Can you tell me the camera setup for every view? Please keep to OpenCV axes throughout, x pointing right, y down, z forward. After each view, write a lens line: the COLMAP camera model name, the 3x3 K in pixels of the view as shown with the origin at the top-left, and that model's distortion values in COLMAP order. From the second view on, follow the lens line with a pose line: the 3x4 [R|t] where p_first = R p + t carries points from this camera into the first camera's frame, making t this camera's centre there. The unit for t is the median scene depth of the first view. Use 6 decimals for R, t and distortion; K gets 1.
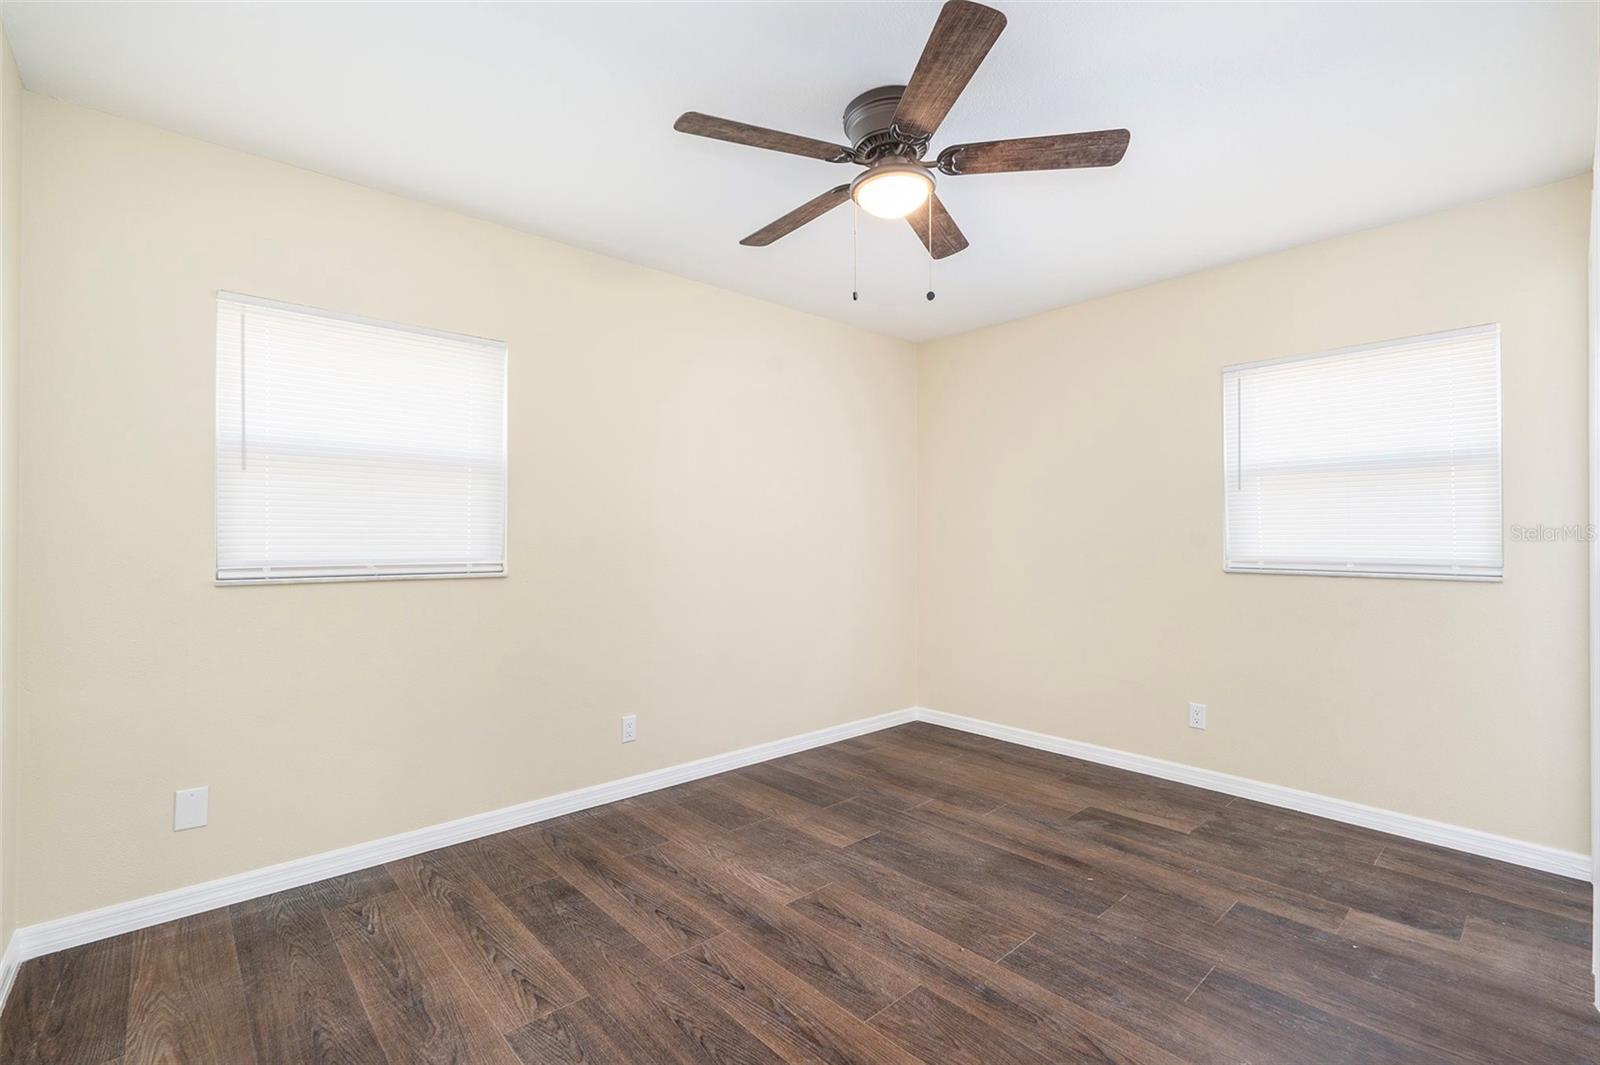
lens RADIAL K [[712.3, 0, 800.0], [0, 712.3, 532.5], [0, 0, 1]] dist [-0.002116, -0.000519]
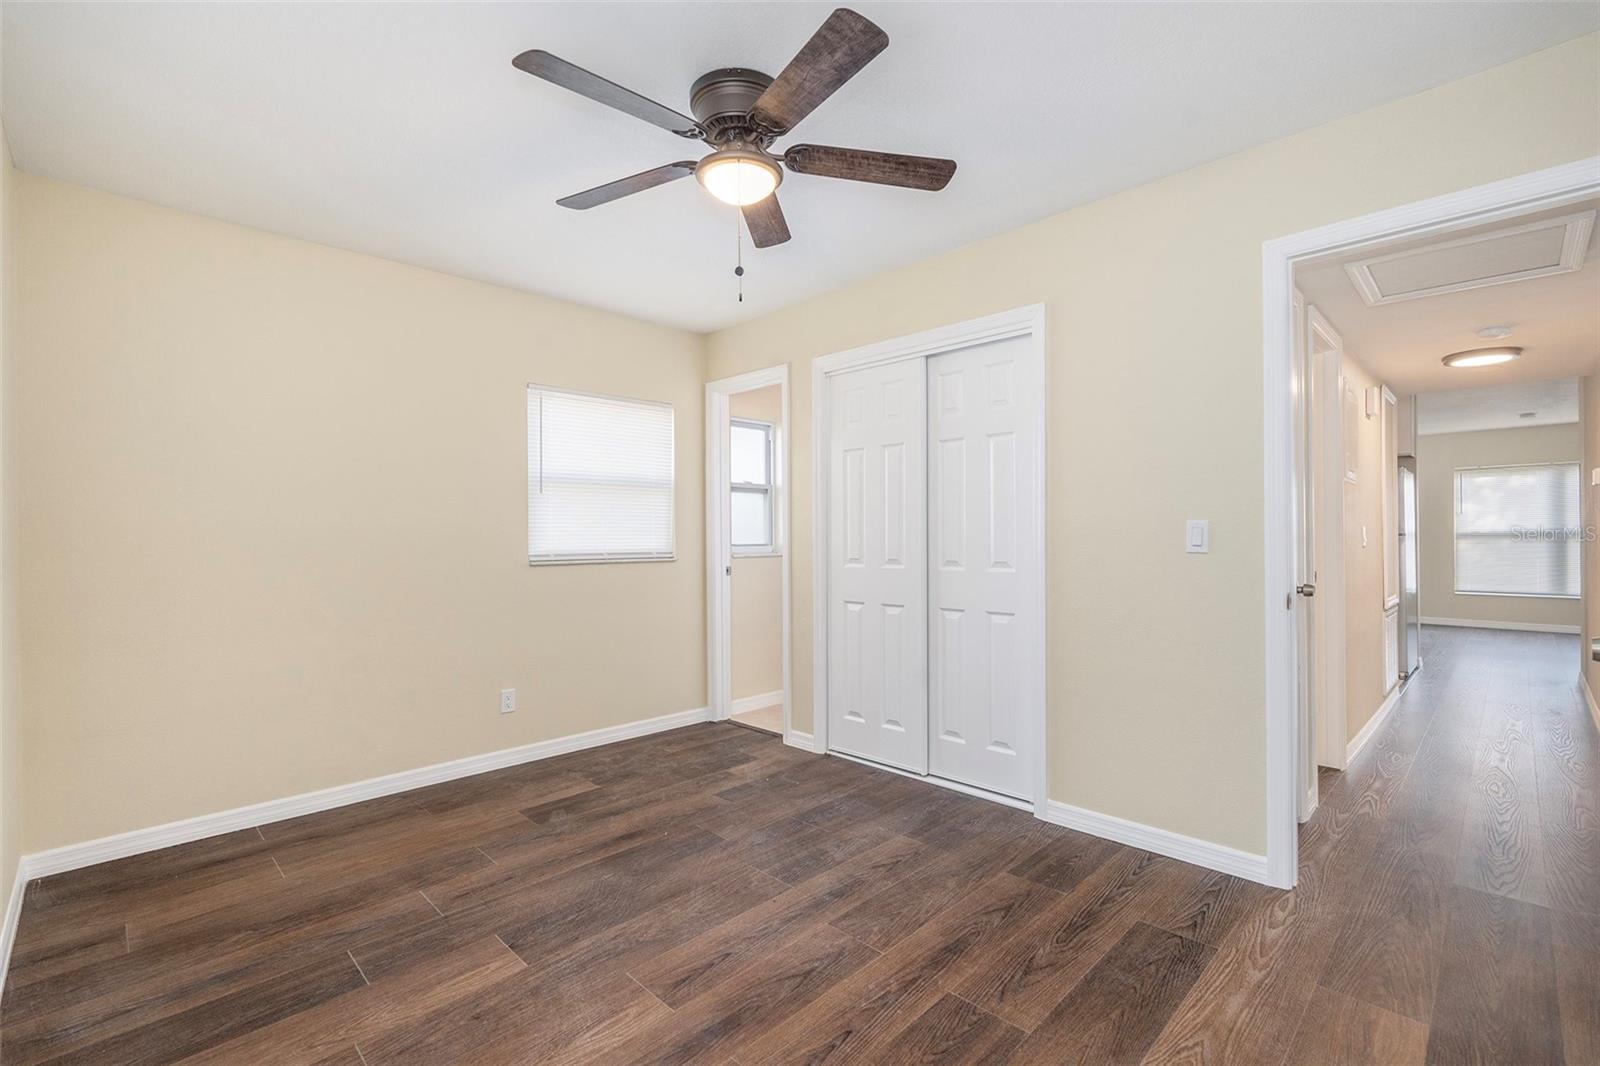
lens RADIAL K [[712.3, 0, 800.0], [0, 712.3, 533.0], [0, 0, 1]] dist [-0.002116, -0.000519]
pose [[-0.050963, 0.003723, 0.998694, -0.773868], [0.000221, 0.999993, -0.003716, 0.010621], [-0.998701, 0.000031, -0.050963, 0.877495]]
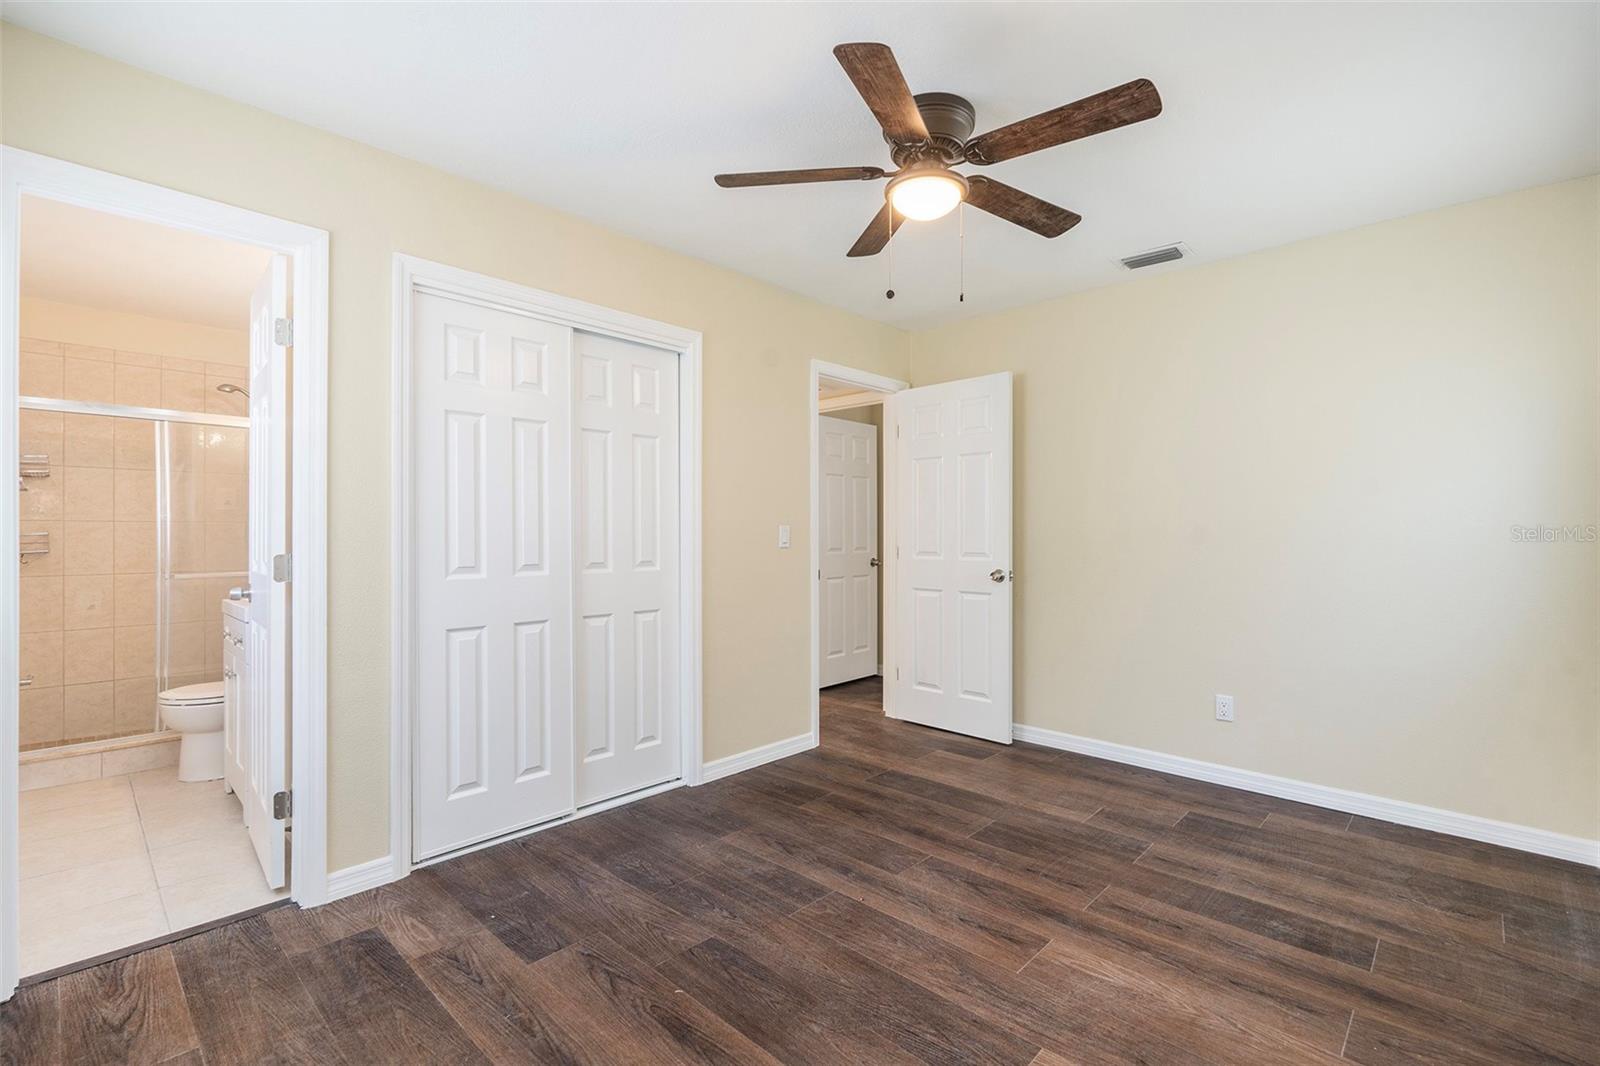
lens RADIAL K [[709.5, 0, 800.0], [0, 709.5, 533.0], [0, 0, 1]] dist [-0.002010, -0.000224]
pose [[-0.997246, -0.001105, -0.074154, 0.351696], [-0.000366, 0.999950, -0.009980, 0.019294], [0.074162, -0.009925, -0.997197, 1.818846]]
